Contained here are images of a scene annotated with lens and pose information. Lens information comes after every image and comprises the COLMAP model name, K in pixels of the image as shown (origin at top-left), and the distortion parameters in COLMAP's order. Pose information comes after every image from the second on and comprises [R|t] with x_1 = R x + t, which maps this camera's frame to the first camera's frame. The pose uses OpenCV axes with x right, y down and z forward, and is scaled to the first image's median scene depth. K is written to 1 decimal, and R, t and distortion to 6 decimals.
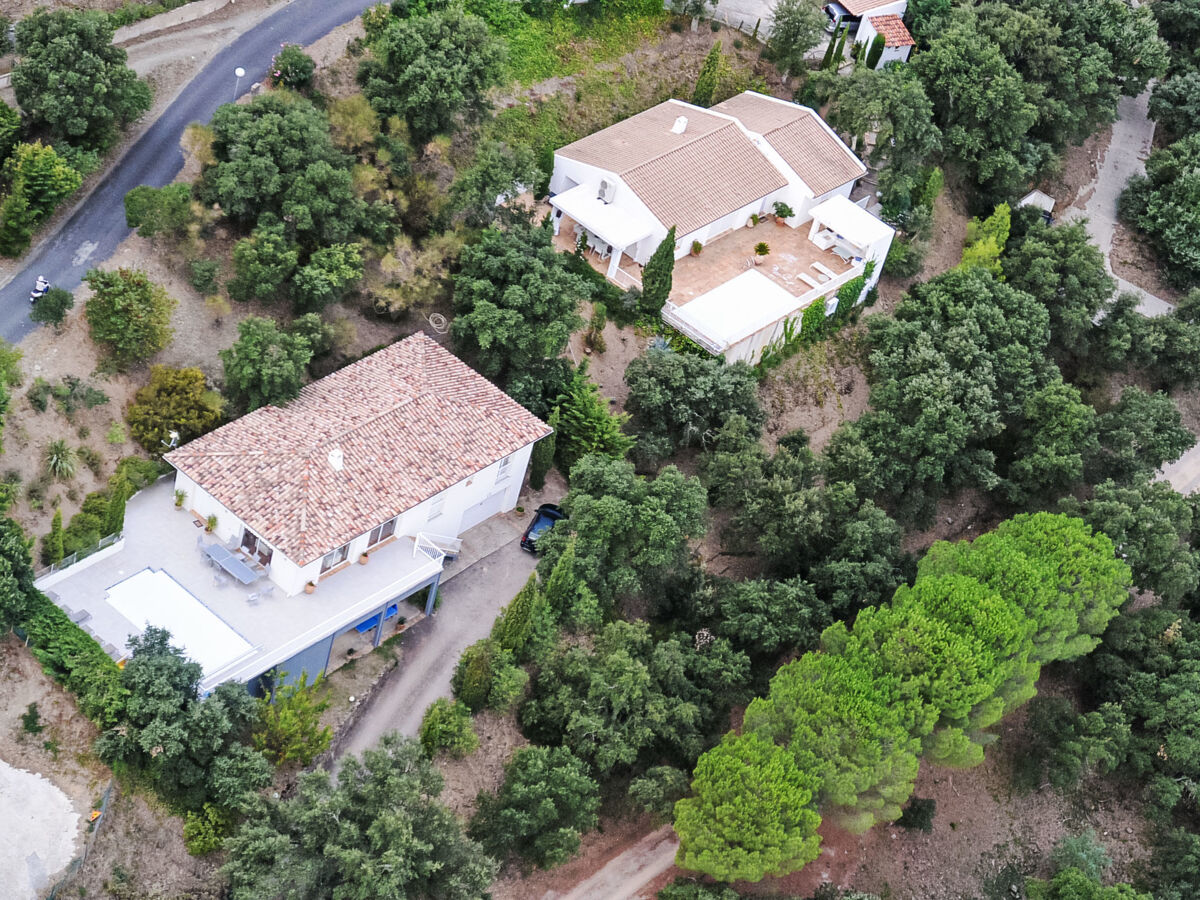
lens RADIAL K [[2636.9, 0, 601.8], [0, 2636.9, 443.9], [0, 0, 1]] dist [0.010323, 0.000000]
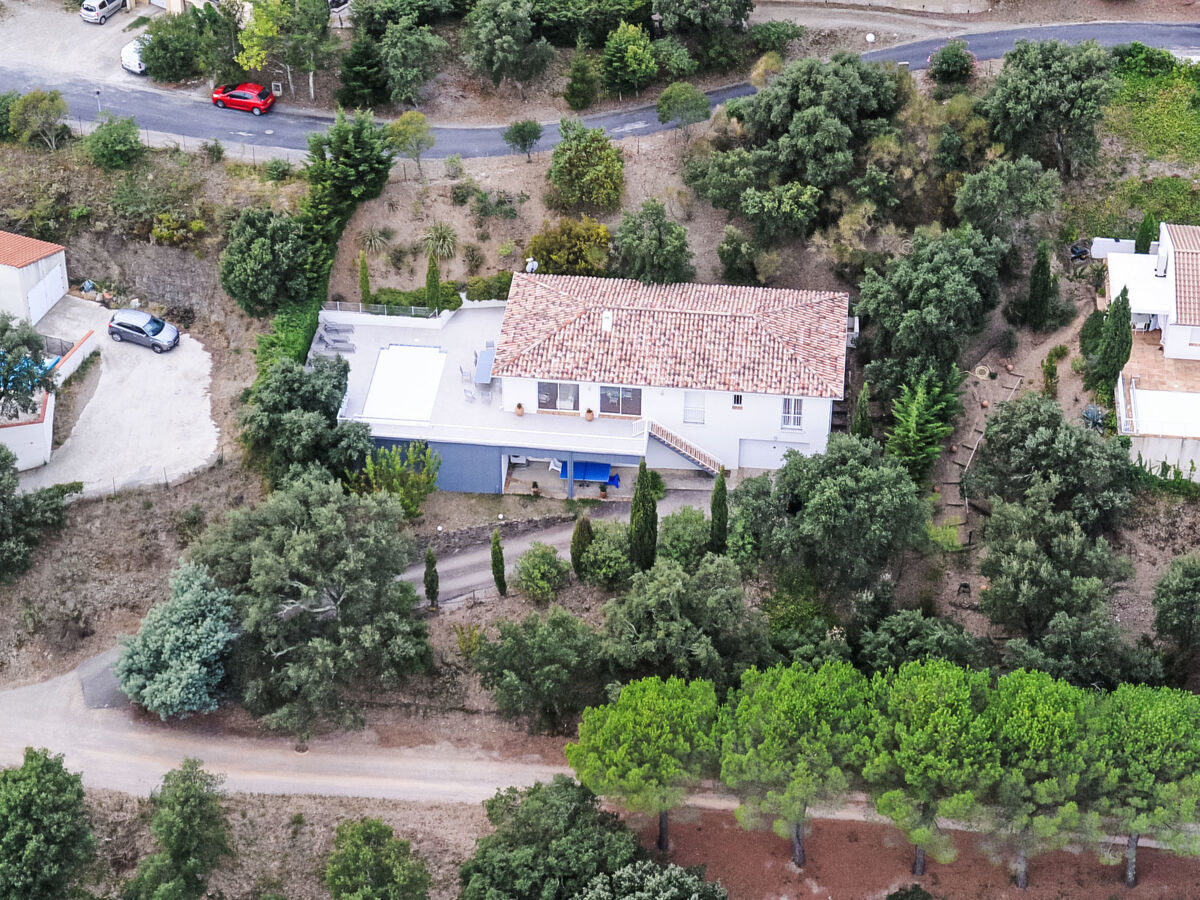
lens RADIAL K [[2636.9, 0, 598.7], [0, 2636.9, 454.1], [0, 0, 1]] dist [0.010323, 0.000000]
pose [[0.571644, 0.309964, -0.759701, 0.724588], [-0.419548, 0.906125, 0.054013, -0.001418], [0.705126, 0.287855, 0.648025, 0.318930]]
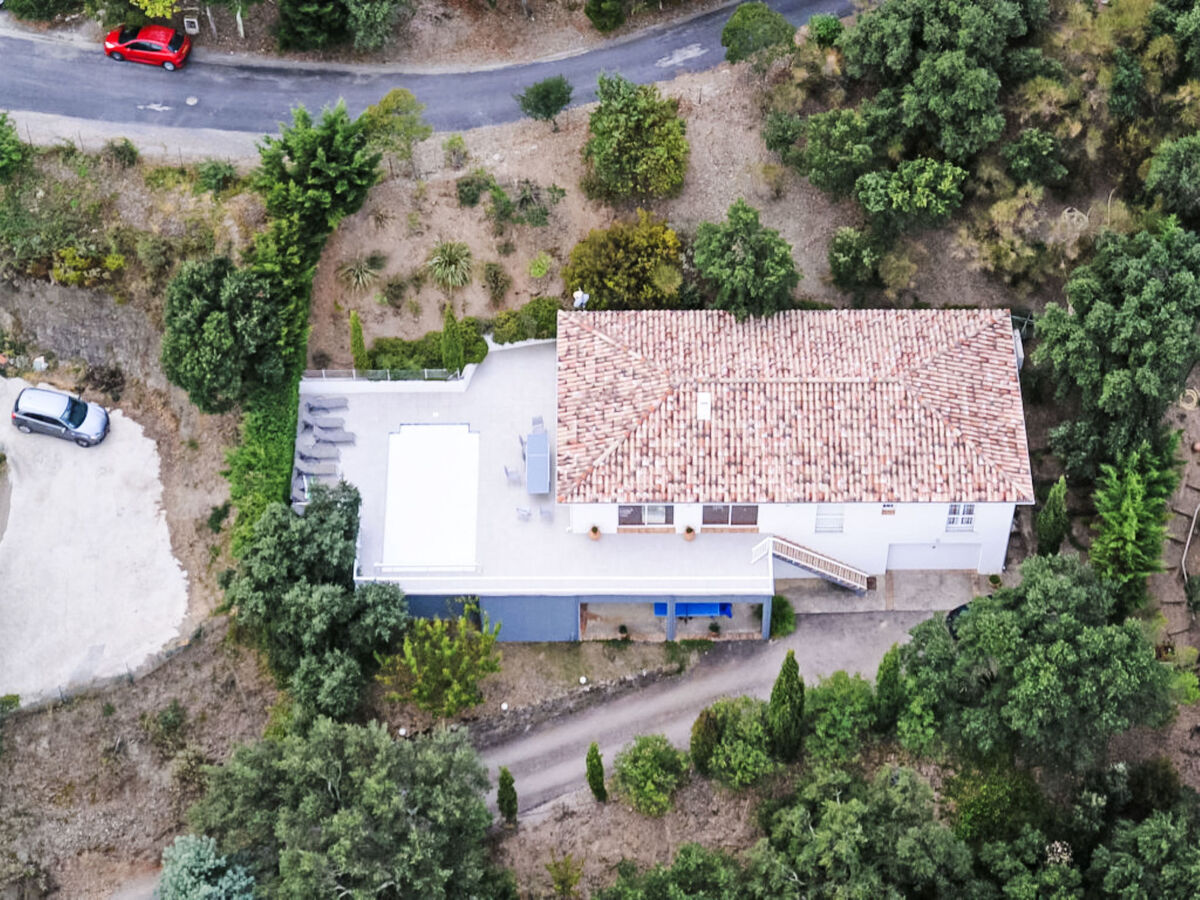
lens RADIAL K [[2636.9, 0, 596.7], [0, 2636.9, 450.4], [0, 0, 1]] dist [0.010323, 0.000000]
pose [[0.648219, 0.436663, -0.623809, 0.374829], [-0.358385, 0.897779, 0.256031, -0.171692], [0.671842, 0.057599, 0.738452, 0.396029]]
